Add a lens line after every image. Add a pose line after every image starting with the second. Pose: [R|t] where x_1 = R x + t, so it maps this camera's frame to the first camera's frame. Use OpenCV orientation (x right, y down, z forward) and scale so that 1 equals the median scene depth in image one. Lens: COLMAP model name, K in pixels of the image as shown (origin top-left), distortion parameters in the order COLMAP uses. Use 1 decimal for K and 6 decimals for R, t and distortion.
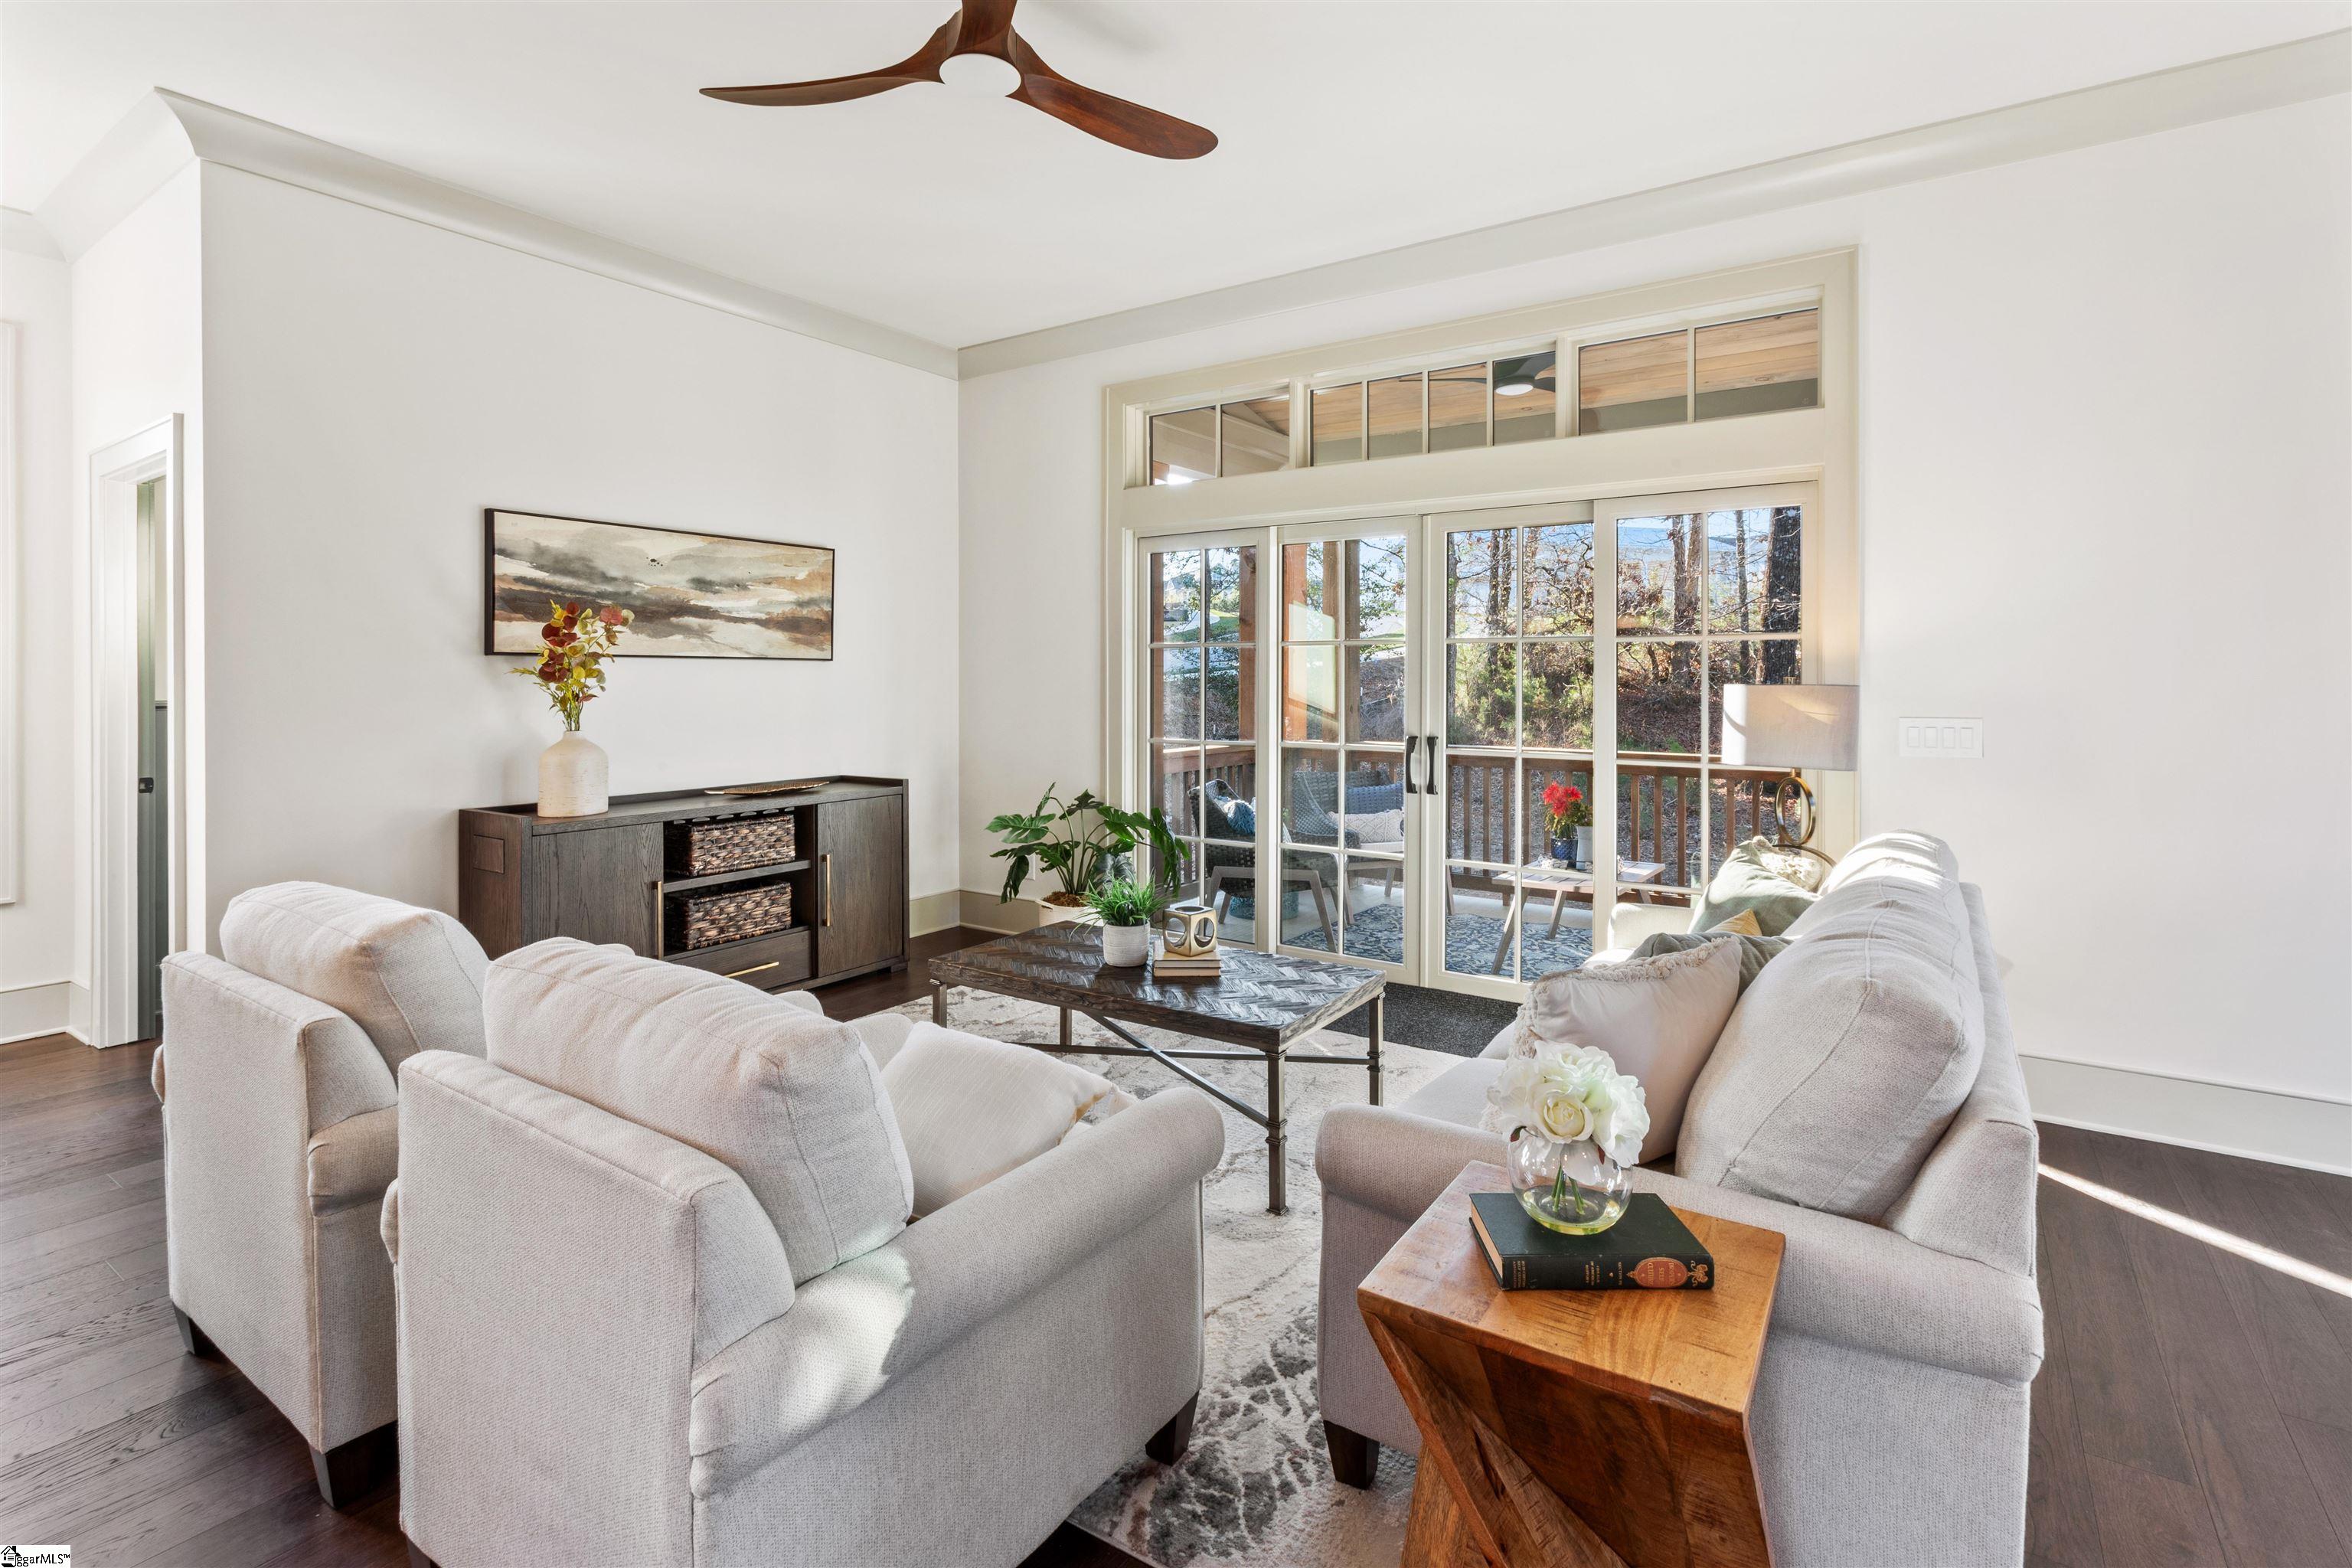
lens RADIAL K [[1106.3, 0, 1180.5], [0, 1106.3, 675.3], [0, 0, 1]] dist [0.002910, 0.000019]
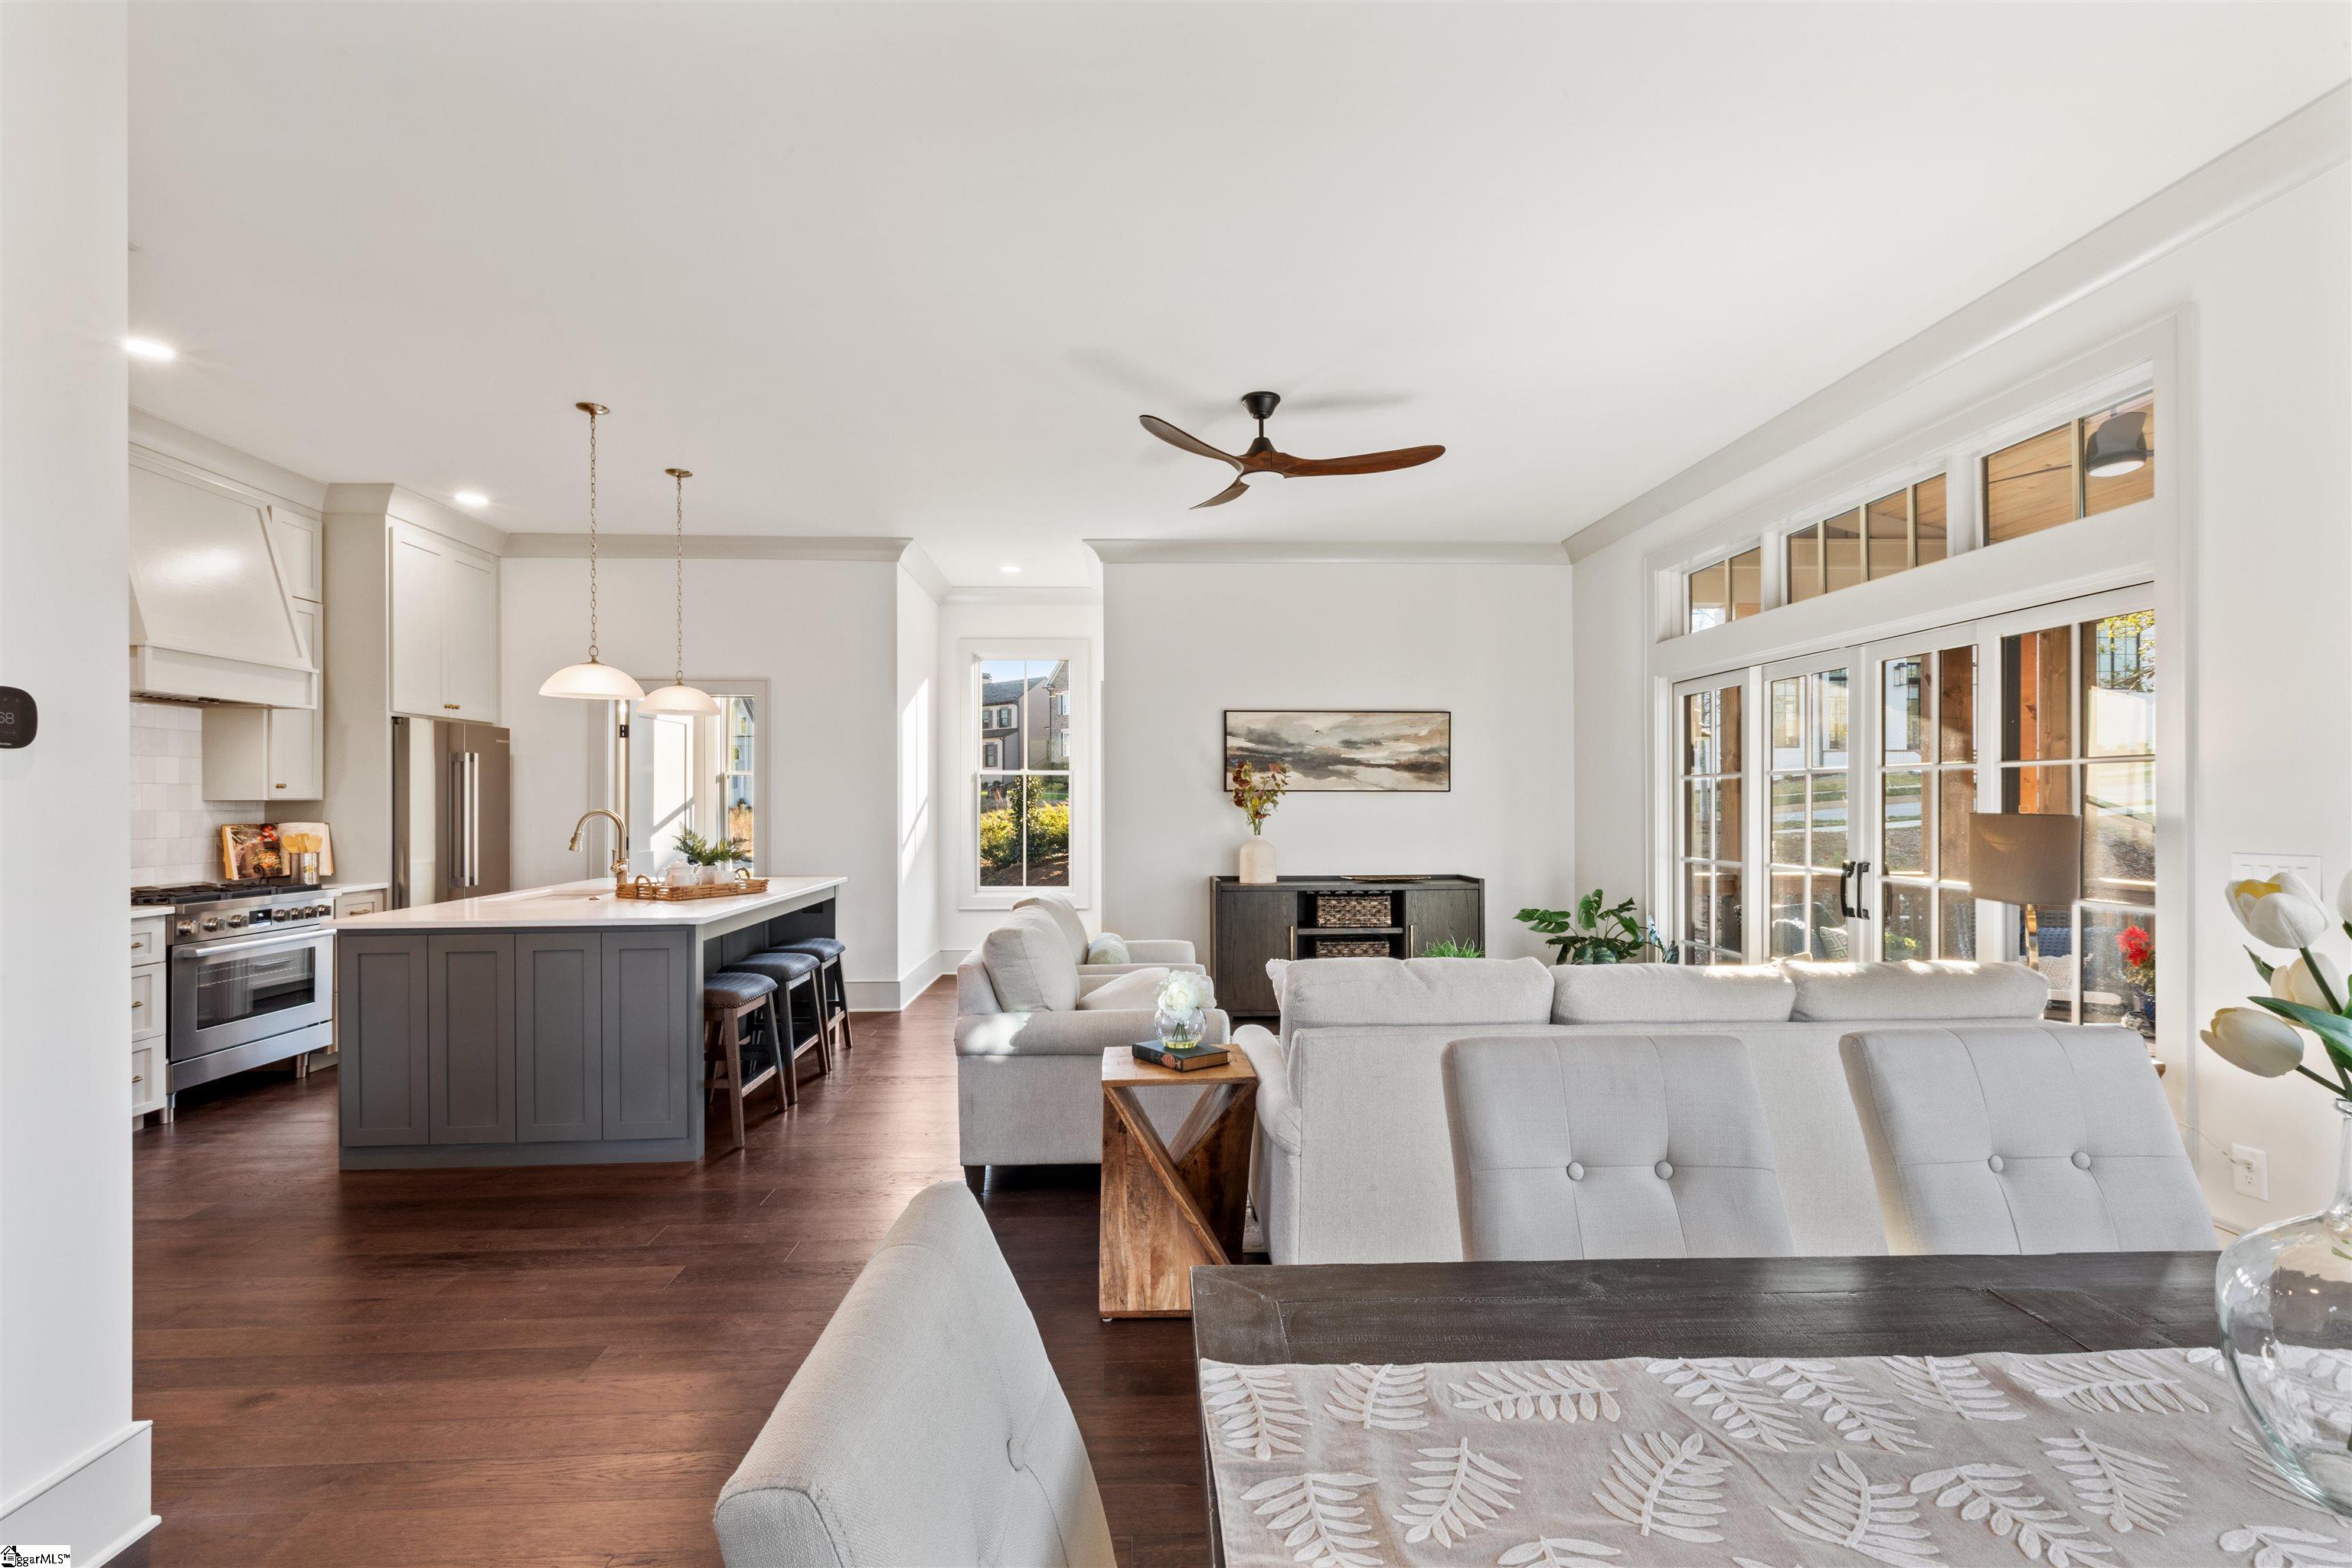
lens RADIAL K [[1066.6, 0, 1176.0], [0, 1066.6, 784.0], [0, 0, 1]] dist [0.002461, 0.000362]
pose [[0.603217, -0.014037, -0.797454, 0.692022], [0.003777, 0.999884, -0.014743, -0.005331], [0.797568, 0.005881, 0.603200, -0.108674]]
